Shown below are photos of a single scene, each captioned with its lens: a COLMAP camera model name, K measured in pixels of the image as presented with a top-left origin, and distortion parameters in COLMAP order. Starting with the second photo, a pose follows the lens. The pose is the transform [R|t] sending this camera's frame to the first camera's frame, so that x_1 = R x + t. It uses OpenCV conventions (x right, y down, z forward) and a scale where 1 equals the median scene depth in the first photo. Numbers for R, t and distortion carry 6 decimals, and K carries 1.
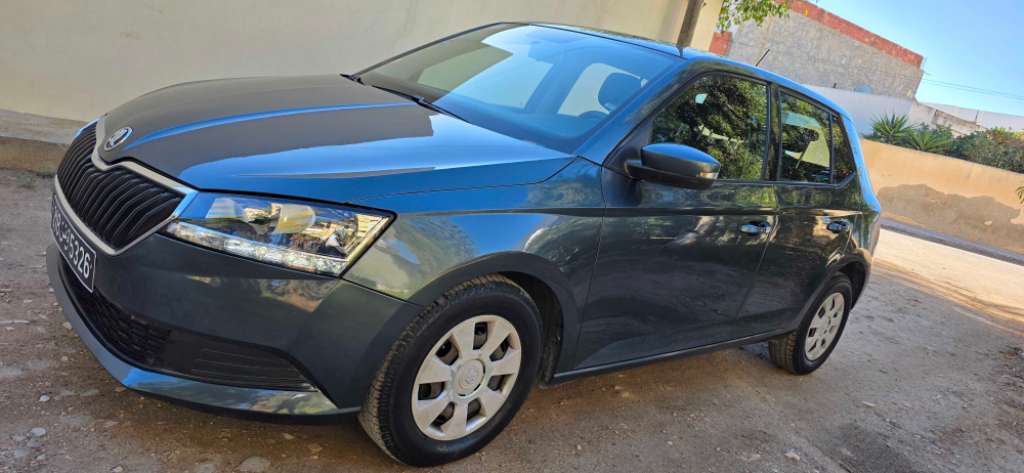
lens RADIAL K [[683.4, 0, 512.0], [0, 683.4, 236.5], [0, 0, 1]] dist [0.070797, -0.068509]
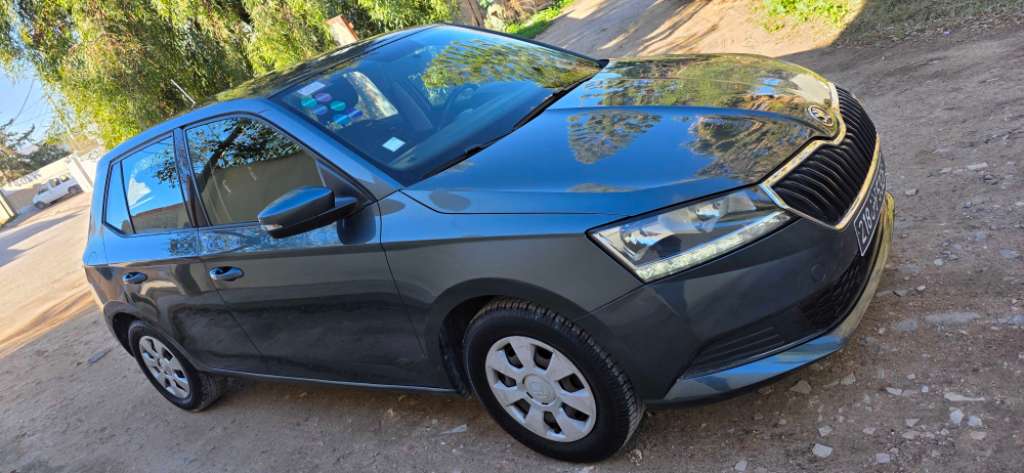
lens RADIAL K [[683.4, 0, 512.0], [0, 683.4, 236.5], [0, 0, 1]] dist [0.070797, -0.068509]
pose [[-0.308407, -0.446120, 0.840156, -1.244611], [0.497190, 0.677370, 0.542191, -0.741297], [-0.810979, 0.584933, 0.012901, 1.310285]]
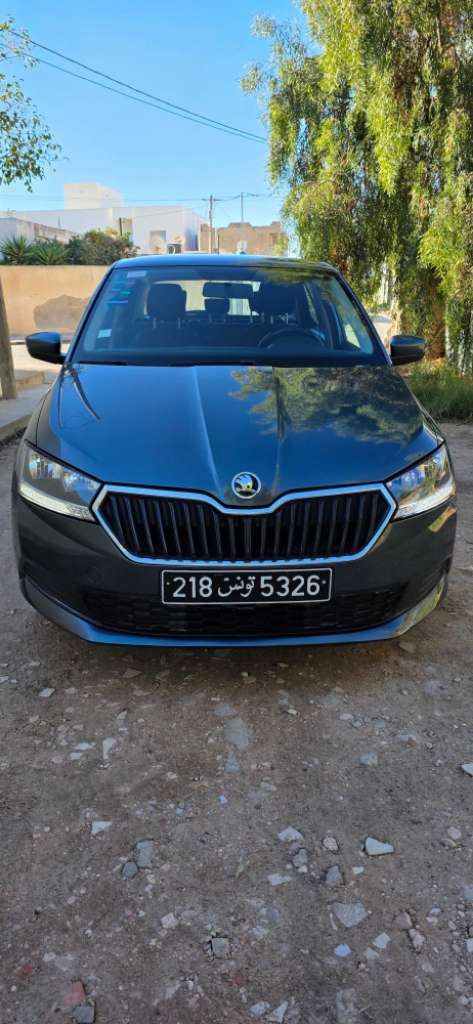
lens RADIAL K [[683.4, 0, 236.5], [0, 683.4, 512.0], [0, 0, 1]] dist [0.070797, -0.068509]
pose [[0.609182, -0.457275, 0.647917, -1.138492], [0.315167, 0.889322, 0.331324, -0.408372], [-0.727713, 0.002366, 0.685878, 0.240243]]
